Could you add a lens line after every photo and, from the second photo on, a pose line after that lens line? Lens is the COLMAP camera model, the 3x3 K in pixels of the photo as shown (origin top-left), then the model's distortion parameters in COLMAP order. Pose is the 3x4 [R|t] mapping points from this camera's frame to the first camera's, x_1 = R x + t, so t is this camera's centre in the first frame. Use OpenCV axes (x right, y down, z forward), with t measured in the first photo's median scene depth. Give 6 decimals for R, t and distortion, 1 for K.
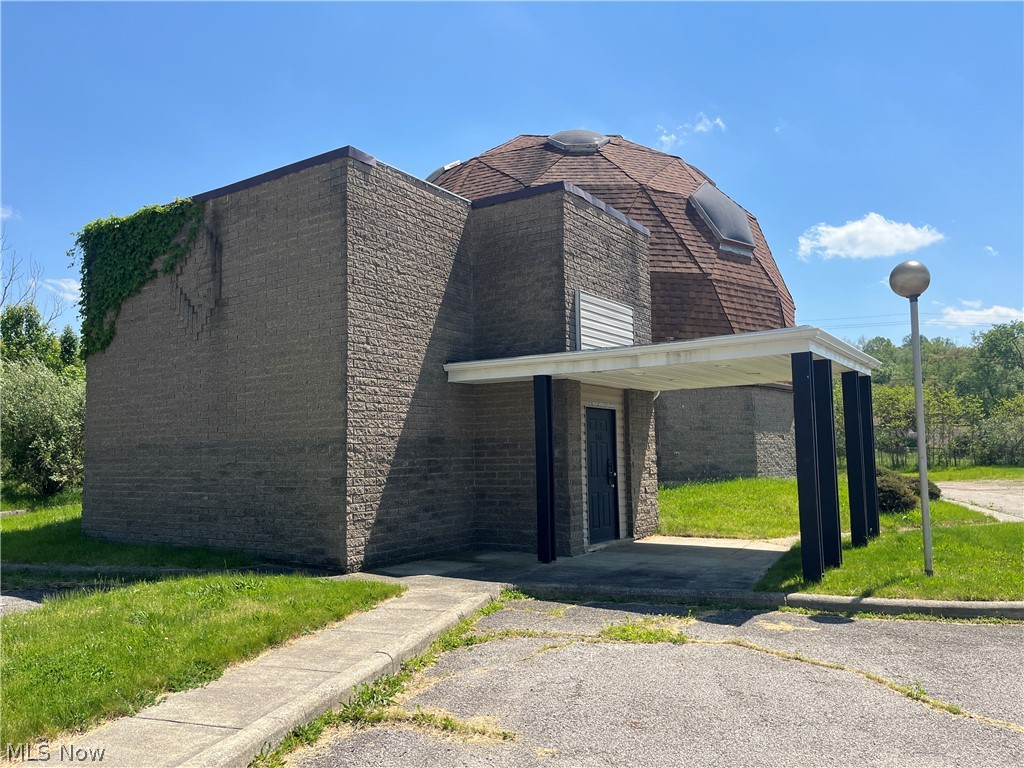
lens RADIAL K [[781.3, 0, 512.0], [0, 781.3, 384.0], [0, 0, 1]] dist [0.004717, 0.001509]
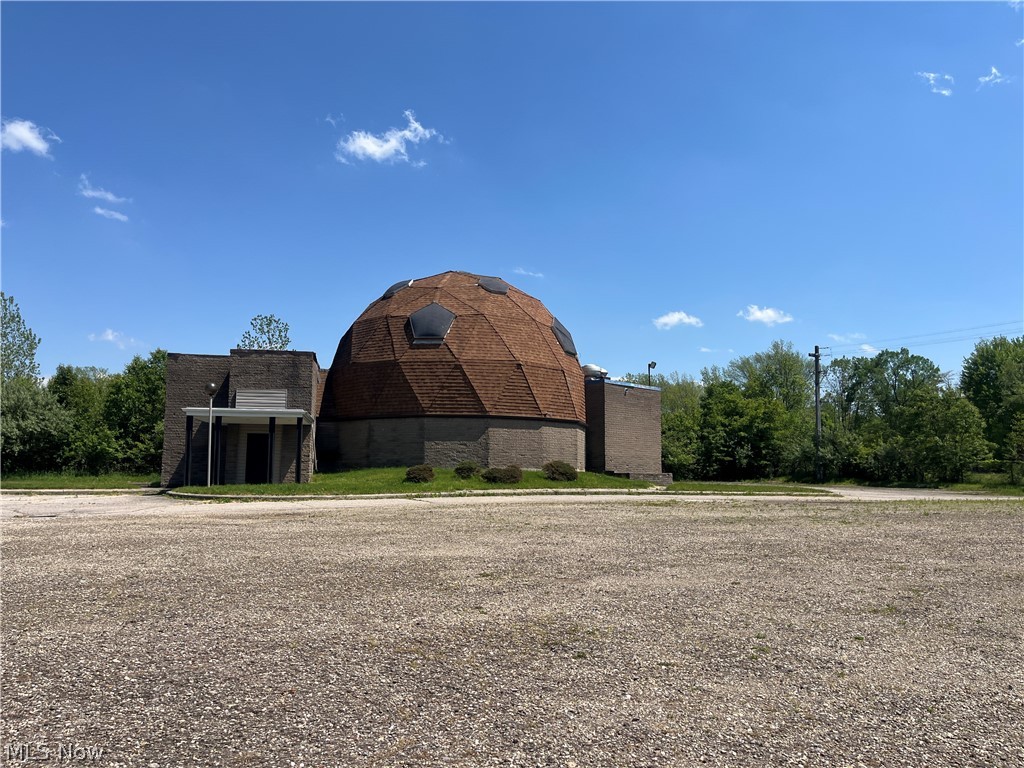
lens RADIAL K [[781.3, 0, 512.0], [0, 781.3, 384.0], [0, 0, 1]] dist [0.004717, 0.001509]
pose [[0.709798, -0.066004, -0.701307, 1.793993], [0.049085, 0.997815, -0.044231, 0.016920], [0.702693, -0.003029, 0.711486, -0.160181]]
